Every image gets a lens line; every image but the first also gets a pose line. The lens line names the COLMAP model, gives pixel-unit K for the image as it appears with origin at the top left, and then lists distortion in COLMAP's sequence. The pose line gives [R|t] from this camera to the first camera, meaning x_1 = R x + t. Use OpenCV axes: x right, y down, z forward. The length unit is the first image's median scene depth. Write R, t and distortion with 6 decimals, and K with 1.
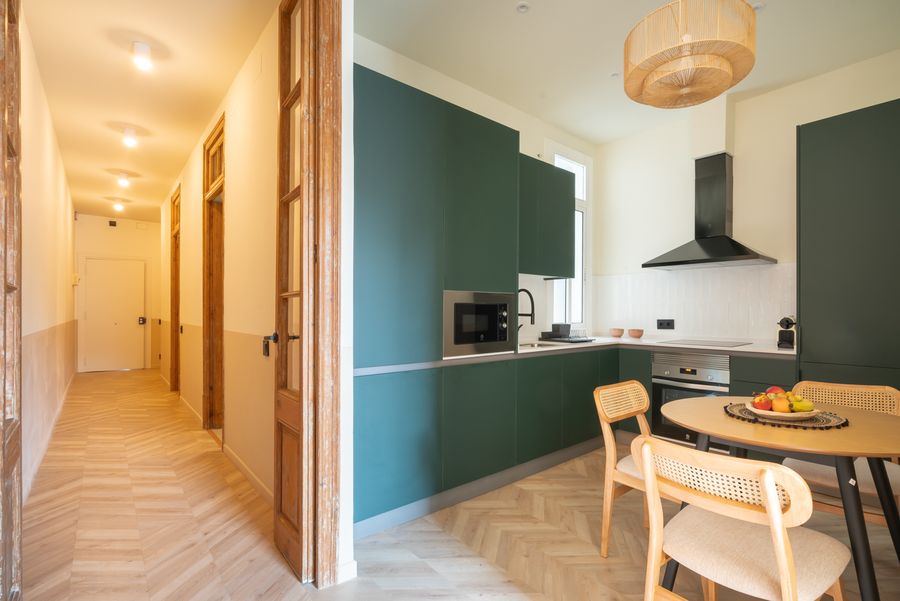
lens RADIAL K [[422.4, 0, 500.5], [0, 422.4, 310.2], [0, 0, 1]] dist [-0.002548, -0.000029]
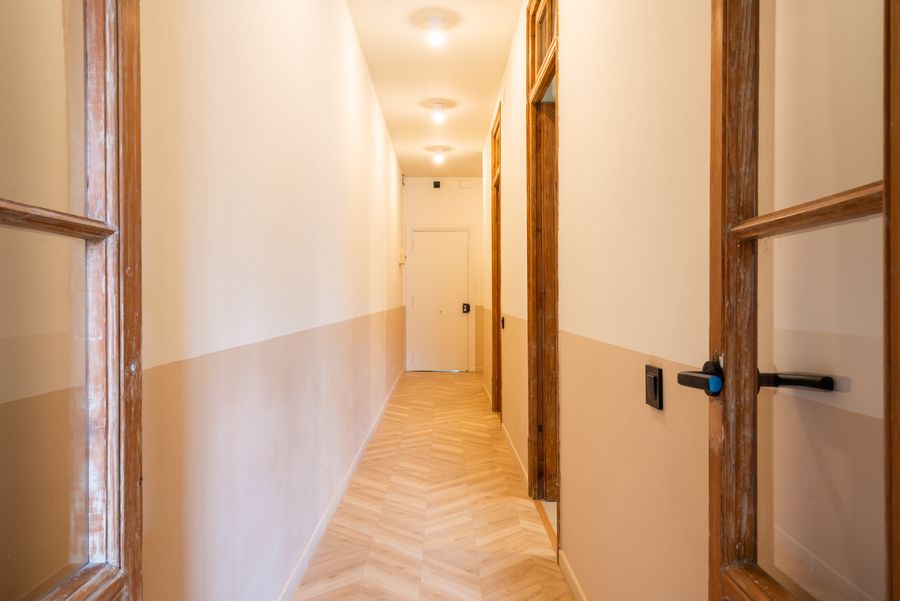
lens RADIAL K [[633.1, 0, 450.0], [0, 633.1, 300.5], [0, 0, 1]] dist [-0.003342, -0.000399]
pose [[0.733399, 0.000719, -0.679798, -0.188869], [0.006262, 0.999950, 0.007813, 0.003443], [0.679770, -0.009987, 0.733357, 0.284658]]
